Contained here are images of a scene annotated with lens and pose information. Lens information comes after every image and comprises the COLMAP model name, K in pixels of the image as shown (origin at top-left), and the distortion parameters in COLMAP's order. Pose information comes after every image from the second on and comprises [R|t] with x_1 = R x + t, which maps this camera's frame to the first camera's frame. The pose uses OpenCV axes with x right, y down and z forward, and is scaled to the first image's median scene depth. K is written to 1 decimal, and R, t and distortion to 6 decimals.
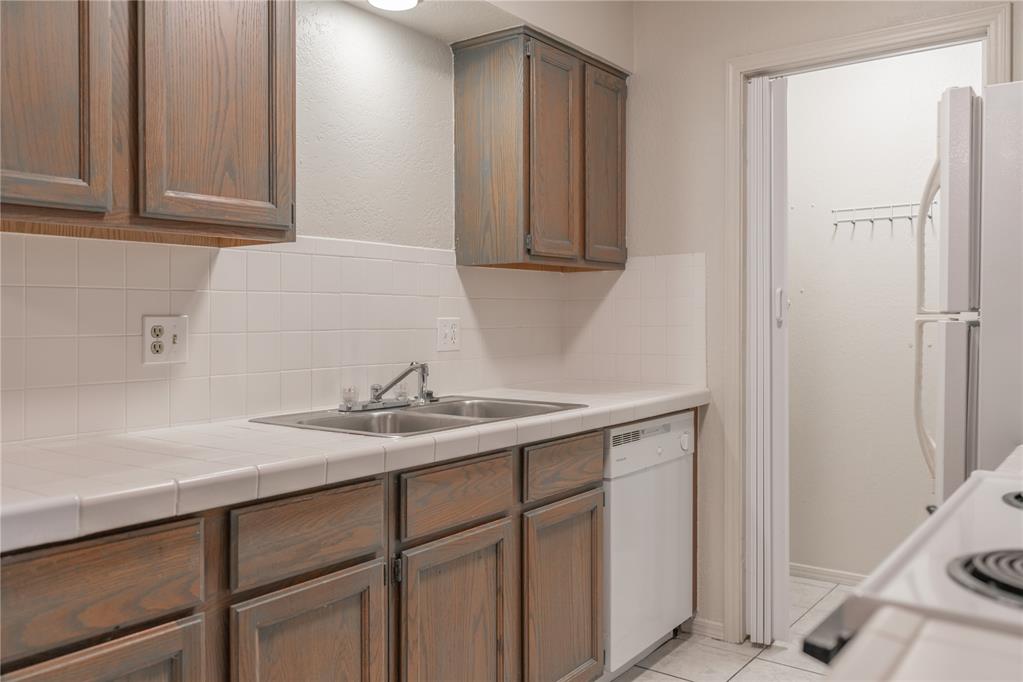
lens RADIAL K [[828.0, 0, 511.5], [0, 828.0, 341.0], [0, 0, 1]] dist [0.002386, 0.002164]
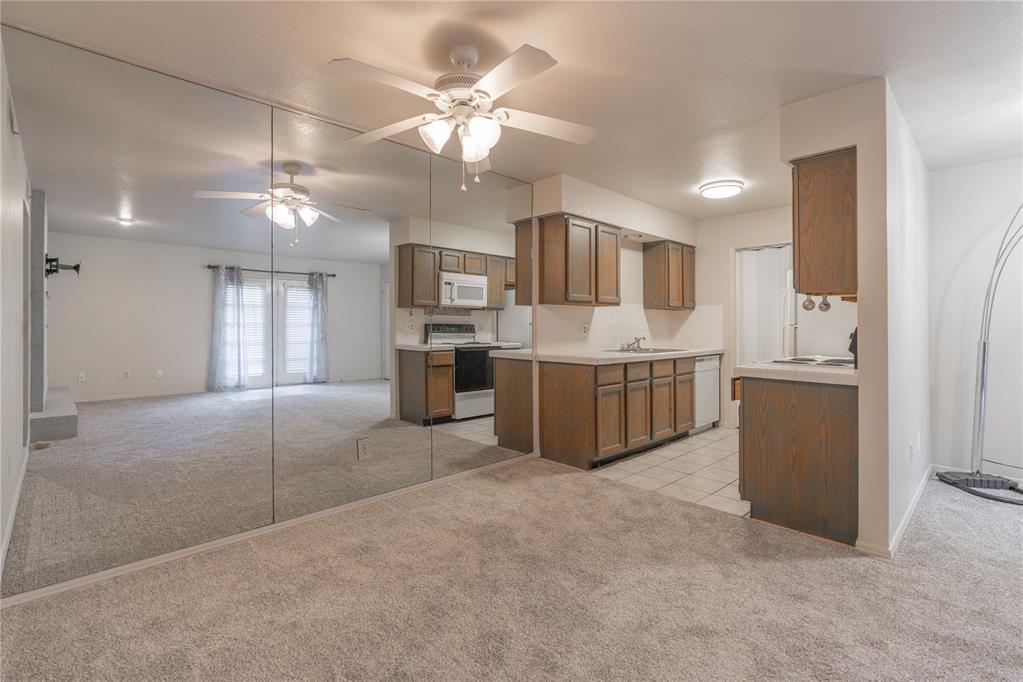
lens RADIAL K [[465.7, 0, 511.6], [0, 465.7, 333.5], [0, 0, 1]] dist [0.002144, 0.000325]
pose [[0.986549, 0.001220, -0.163460, -0.318878], [-0.003974, 0.999856, -0.016524, 0.041992], [0.163416, 0.016951, 0.986412, -1.040455]]
